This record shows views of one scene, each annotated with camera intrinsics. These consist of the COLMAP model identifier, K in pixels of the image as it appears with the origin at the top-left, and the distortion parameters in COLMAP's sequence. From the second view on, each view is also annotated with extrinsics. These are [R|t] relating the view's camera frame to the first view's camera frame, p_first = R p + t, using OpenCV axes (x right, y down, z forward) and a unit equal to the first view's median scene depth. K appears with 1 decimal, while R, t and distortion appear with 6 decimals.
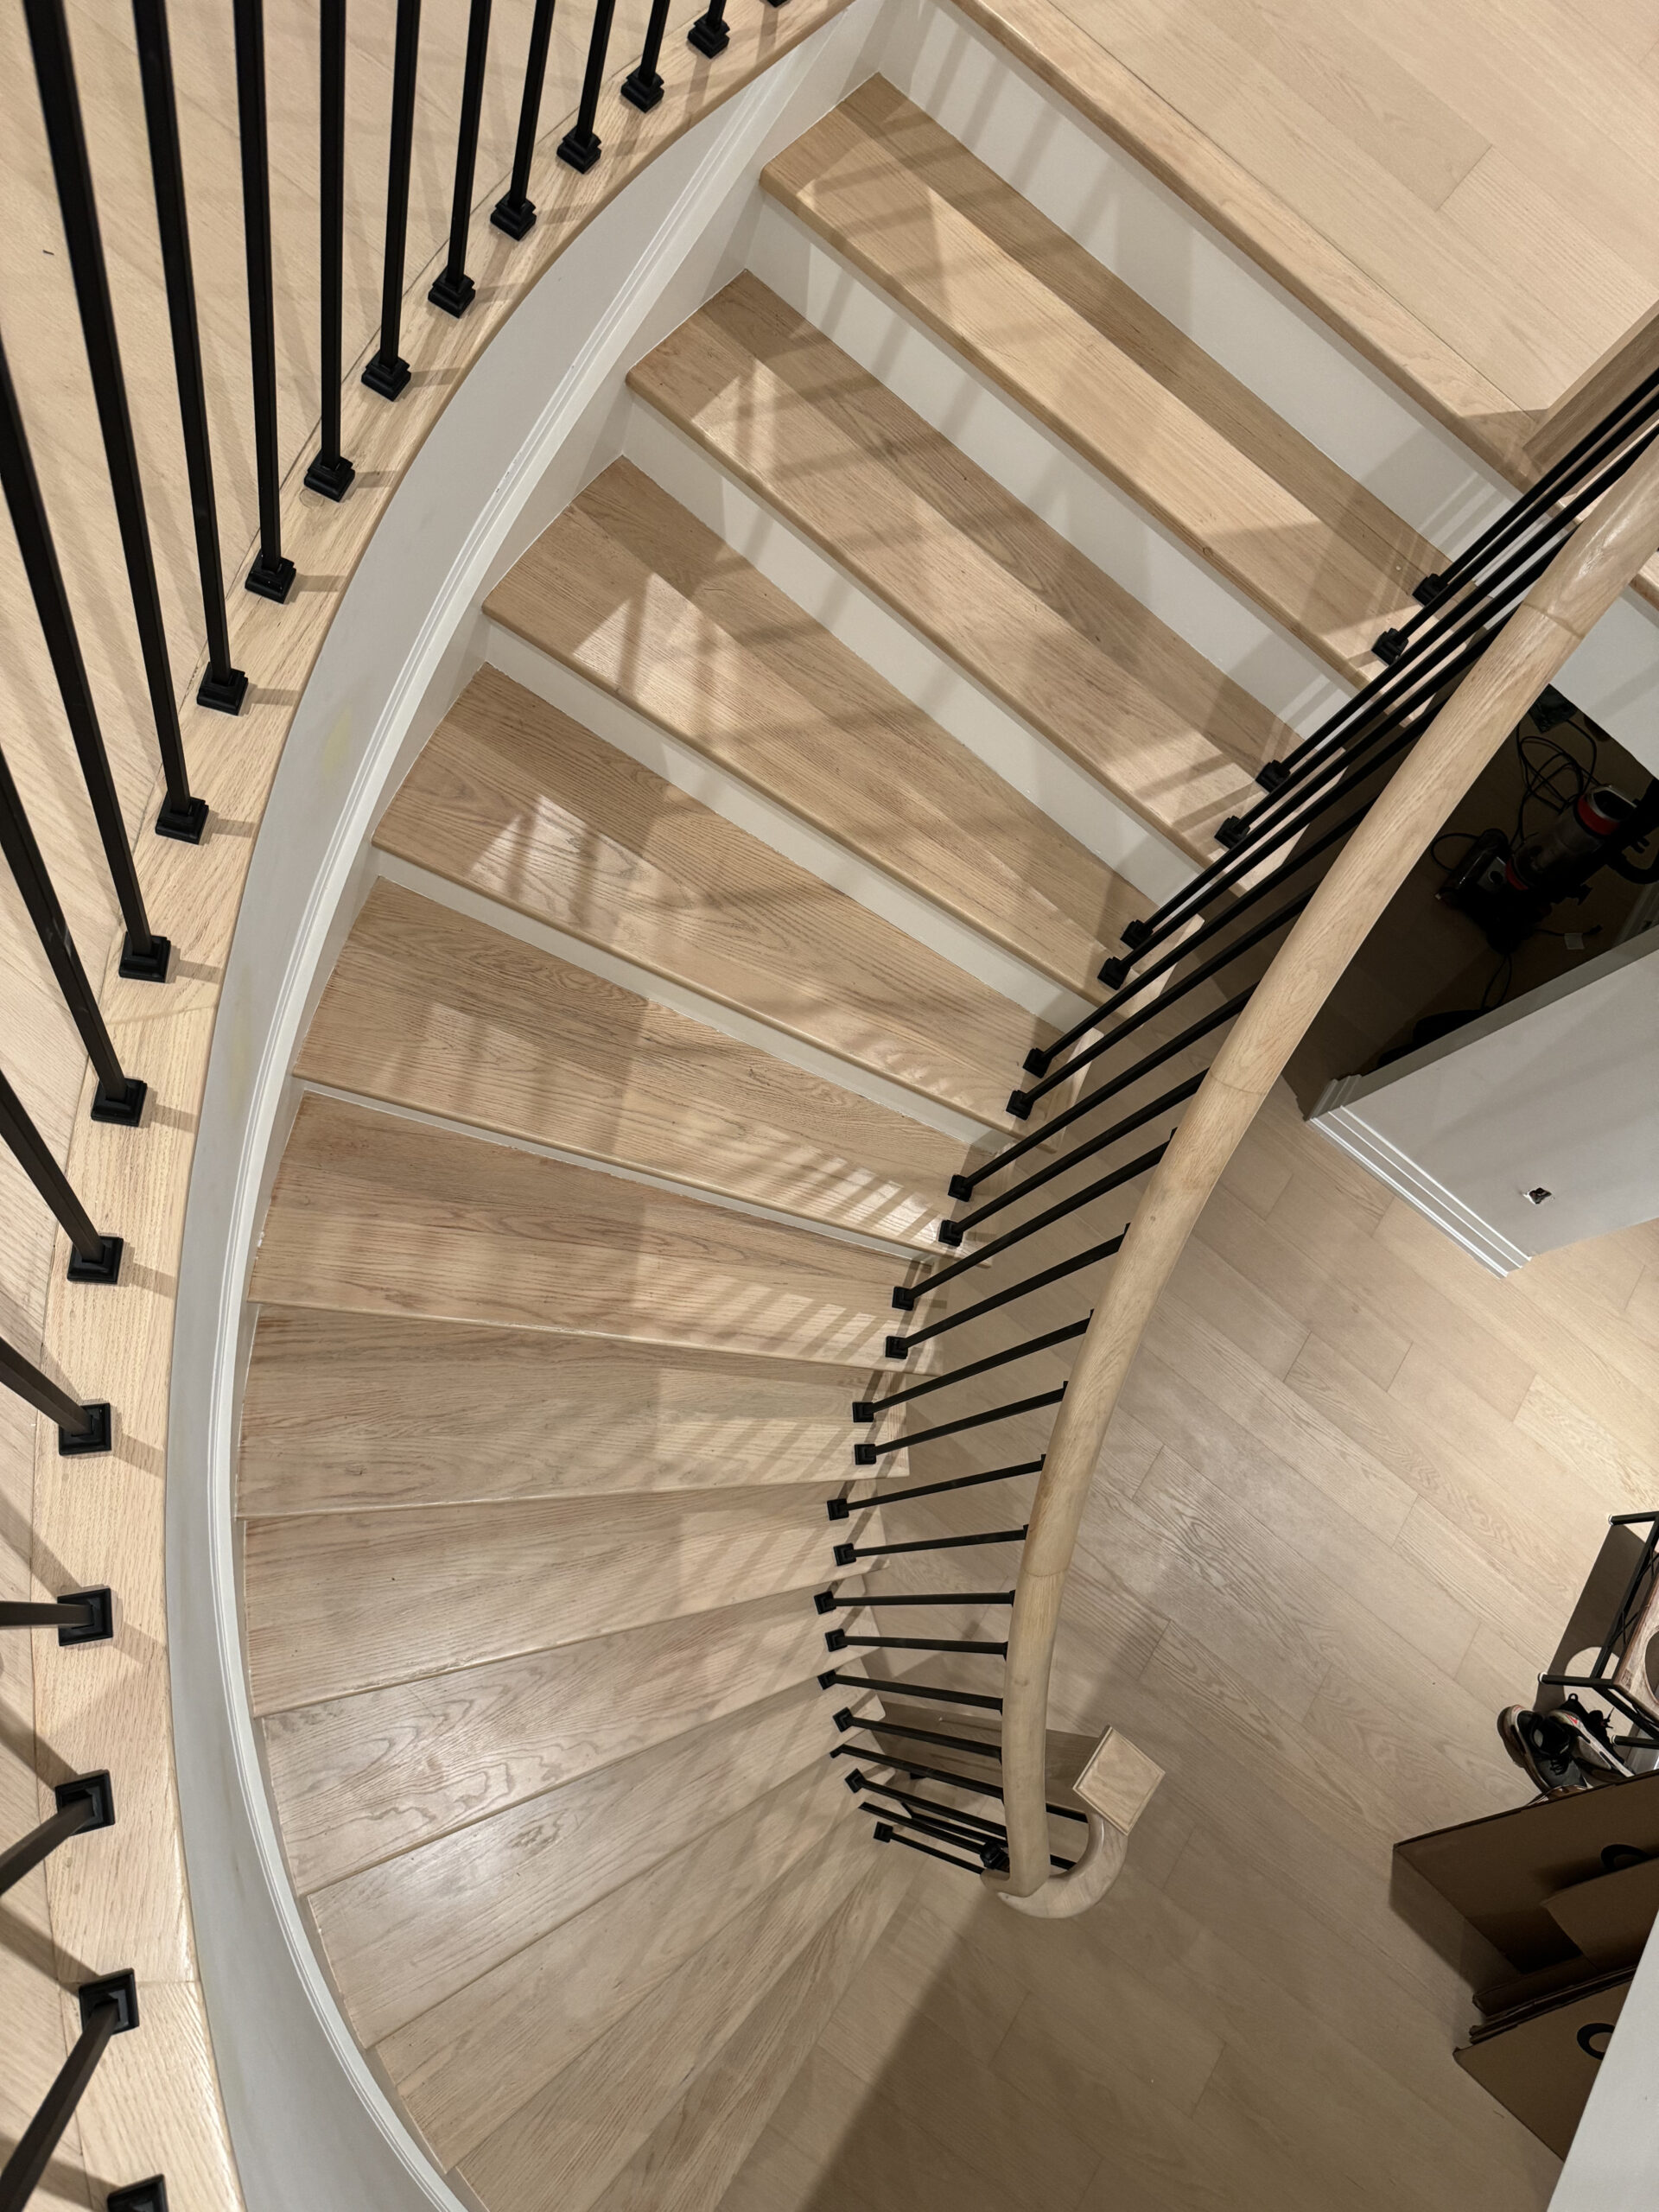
lens RADIAL K [[1544.4, 0, 848.7], [0, 1544.4, 1105.8], [0, 0, 1]] dist [0.063093, -0.085759]
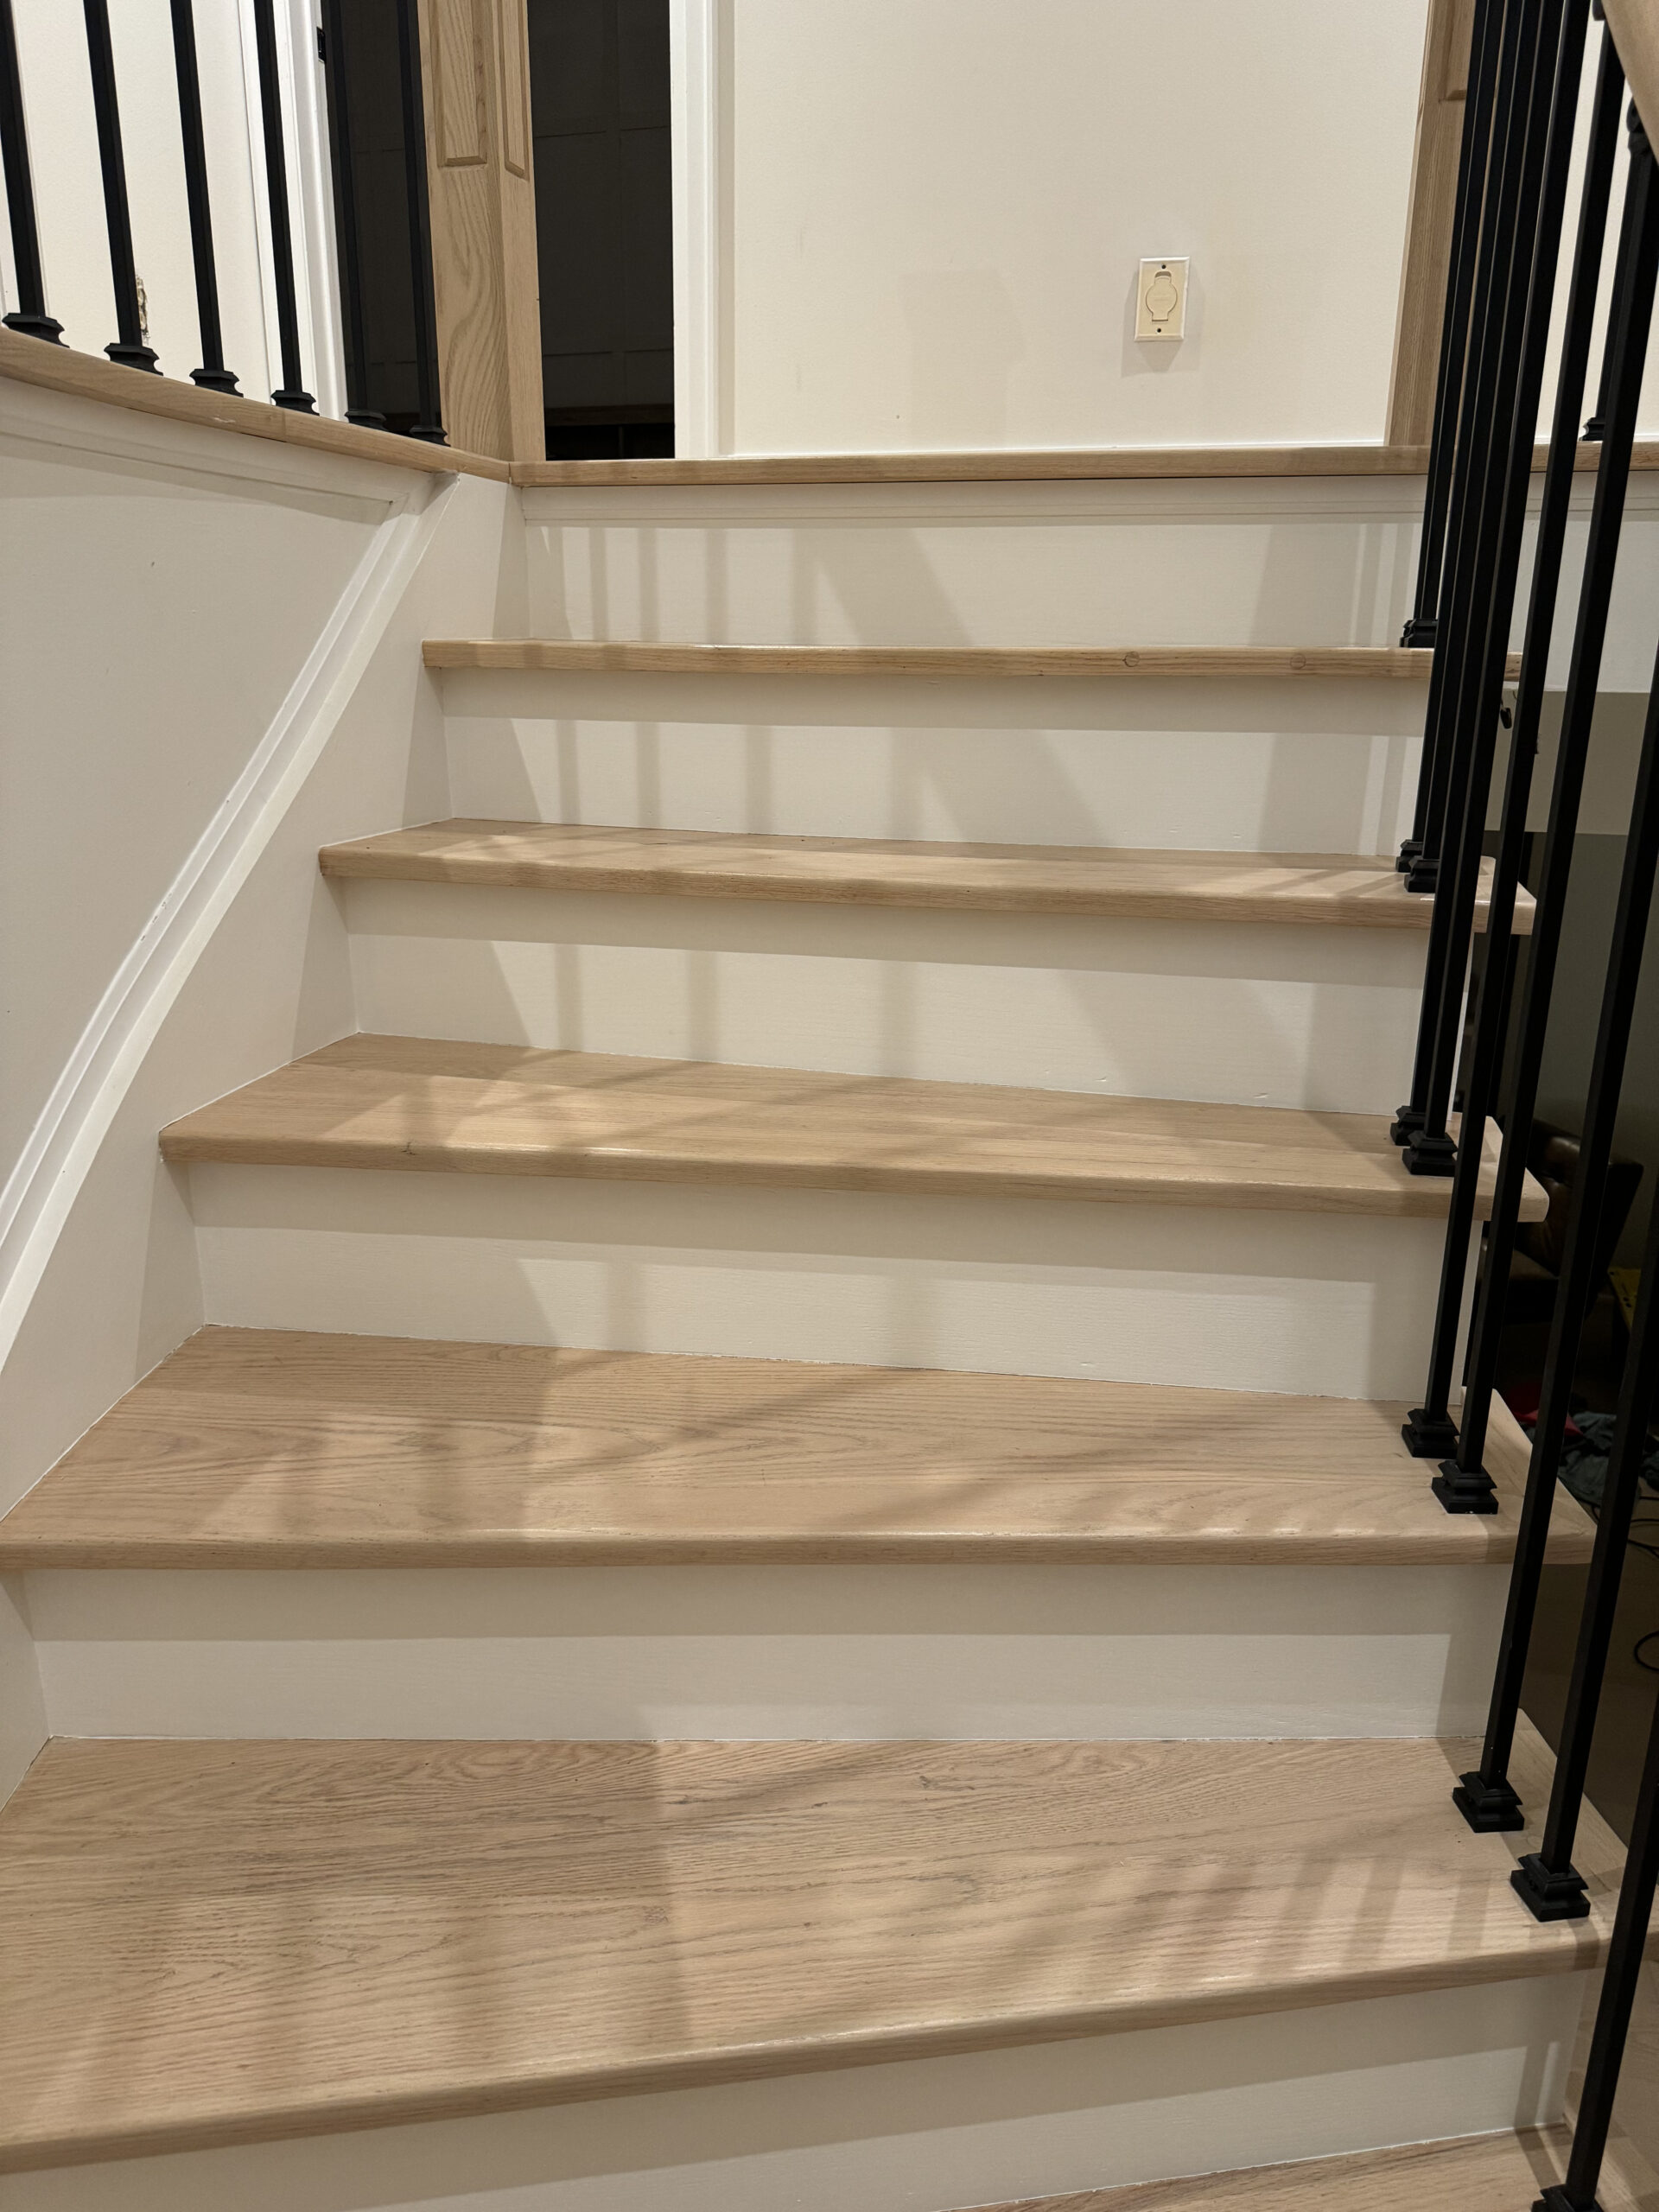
lens RADIAL K [[1544.4, 0, 823.5], [0, 1544.4, 1121.3], [0, 0, 1]] dist [0.063093, -0.085759]
pose [[0.899060, -0.372961, 0.229327, -0.130245], [0.410299, 0.534919, -0.738591, 0.211568], [0.152794, 0.758130, 0.633950, 0.604173]]
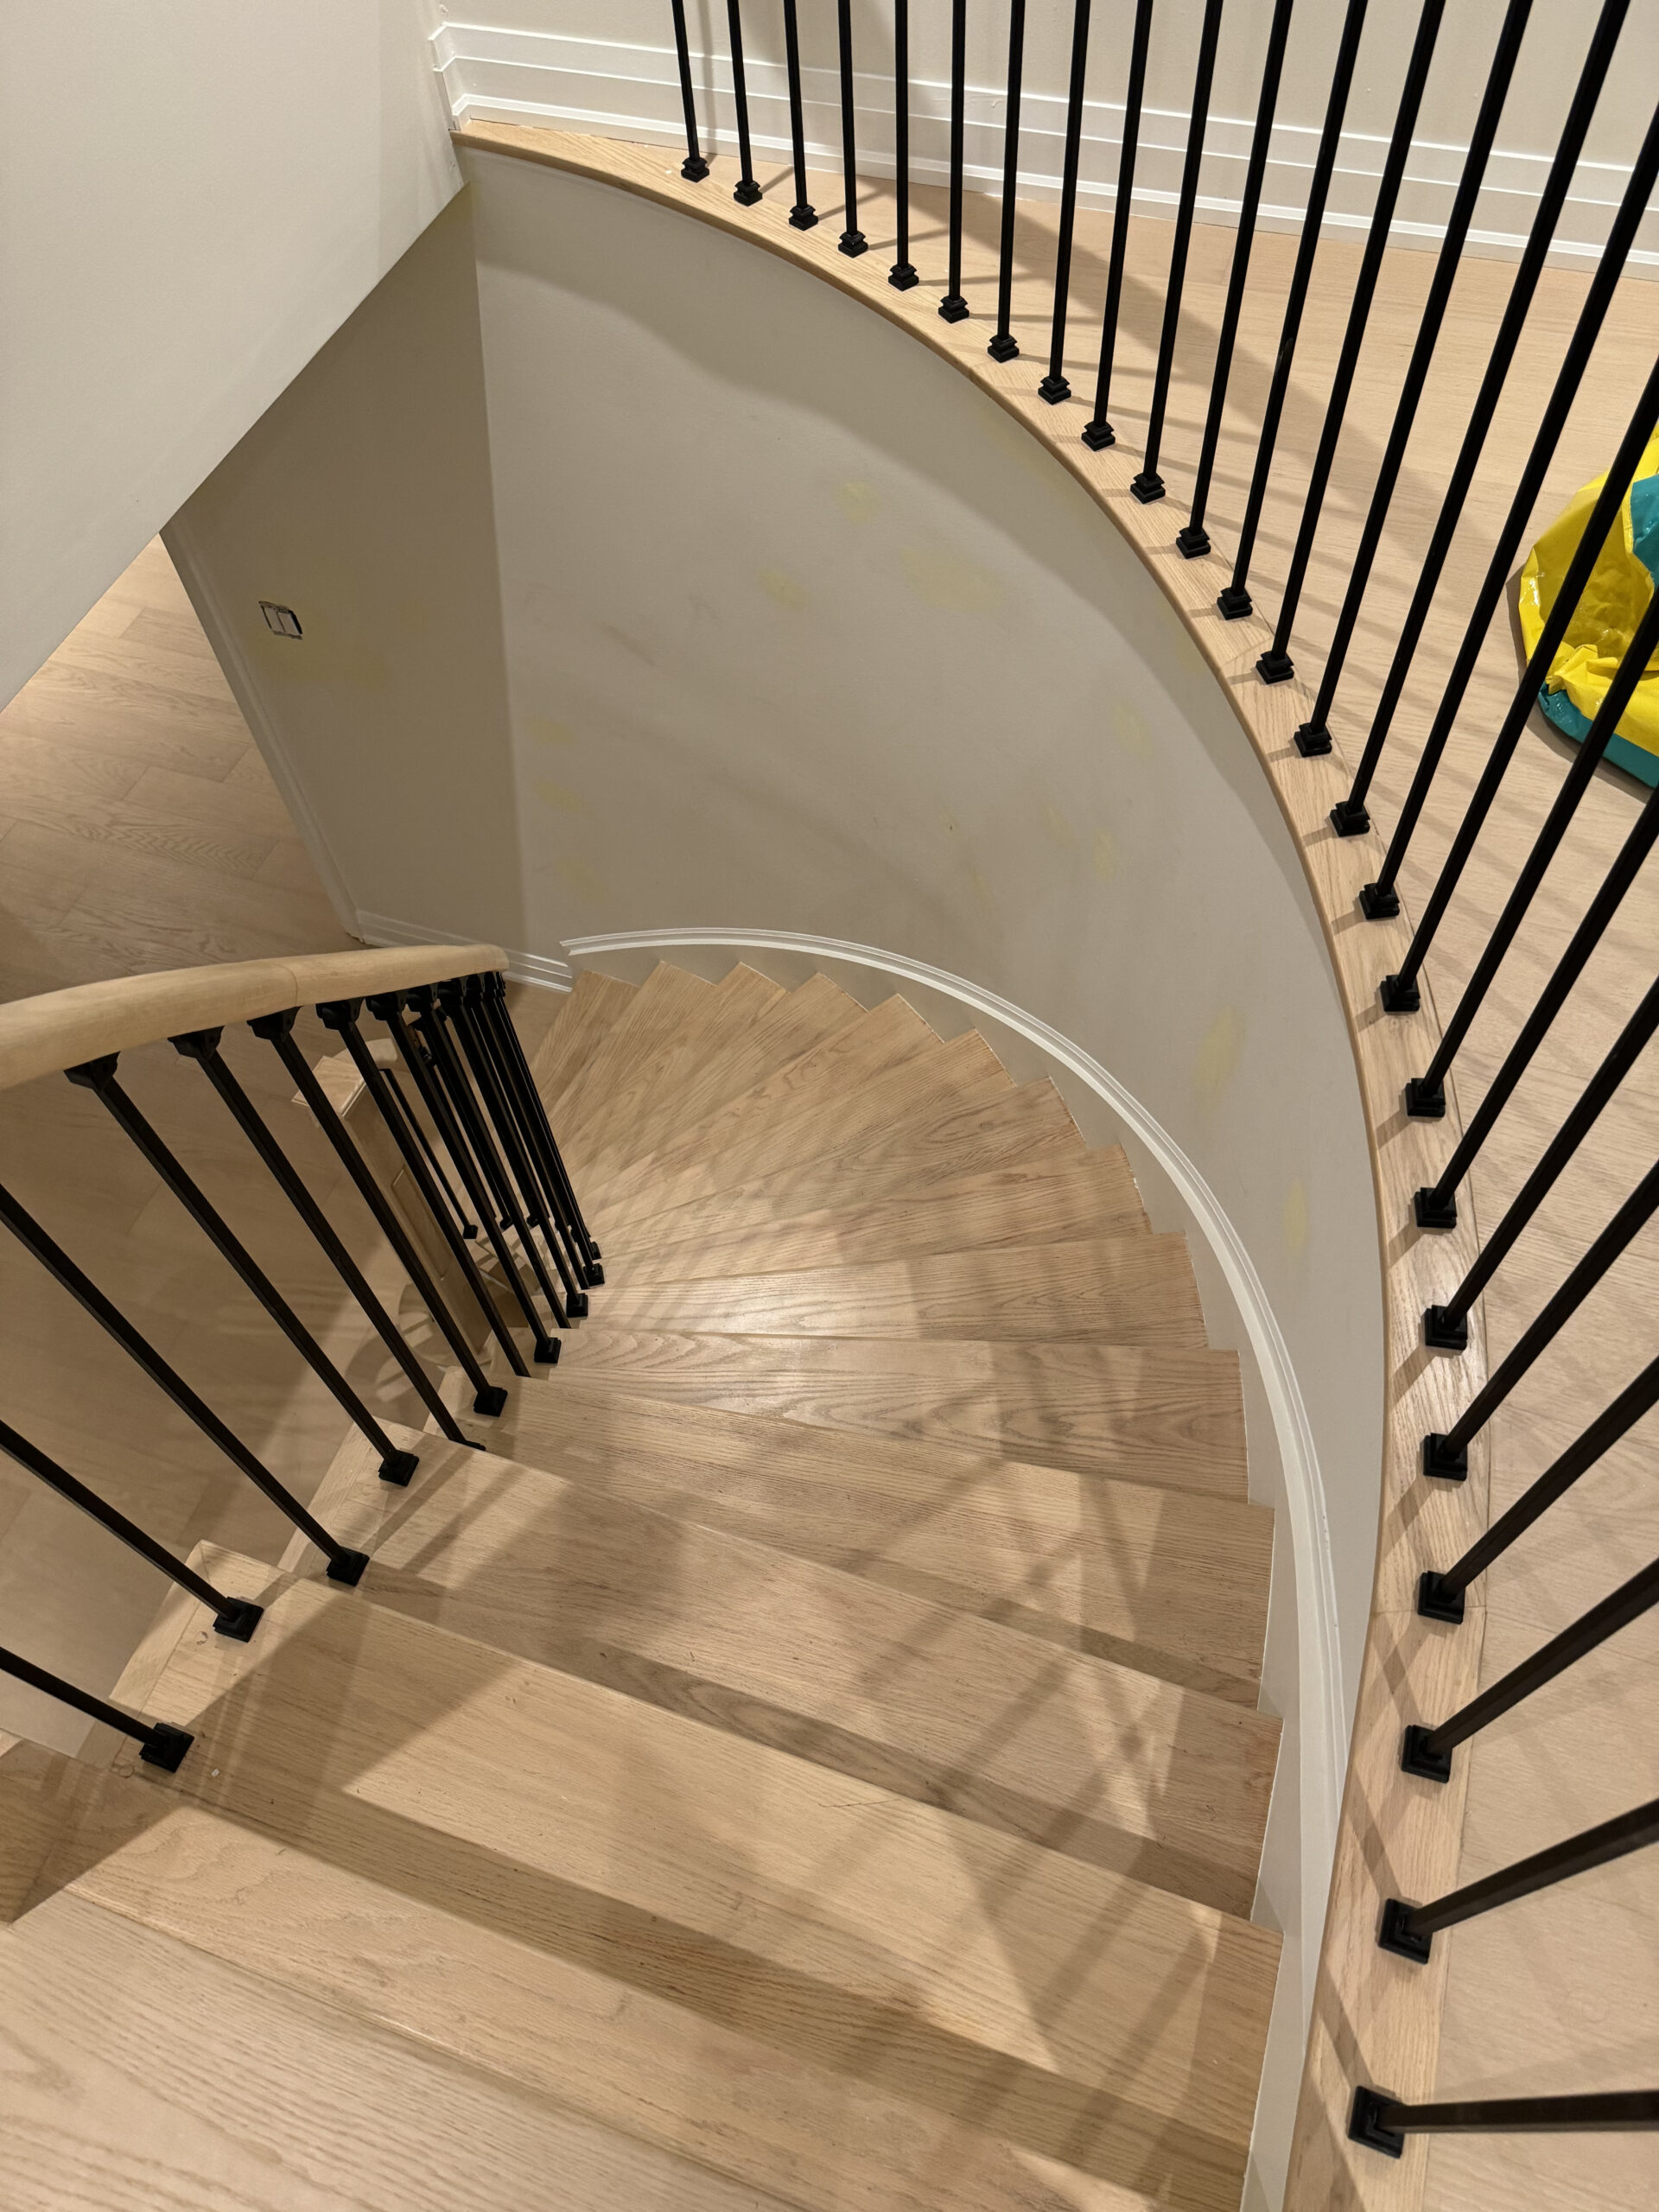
lens RADIAL K [[1544.4, 0, 811.6], [0, 1544.4, 1103.0], [0, 0, 1]] dist [0.063093, -0.085759]
pose [[-0.929634, 0.086186, -0.358263, 0.302183], [-0.341147, -0.568804, 0.748386, -0.722929], [-0.139281, 0.817945, 0.558181, 0.306477]]
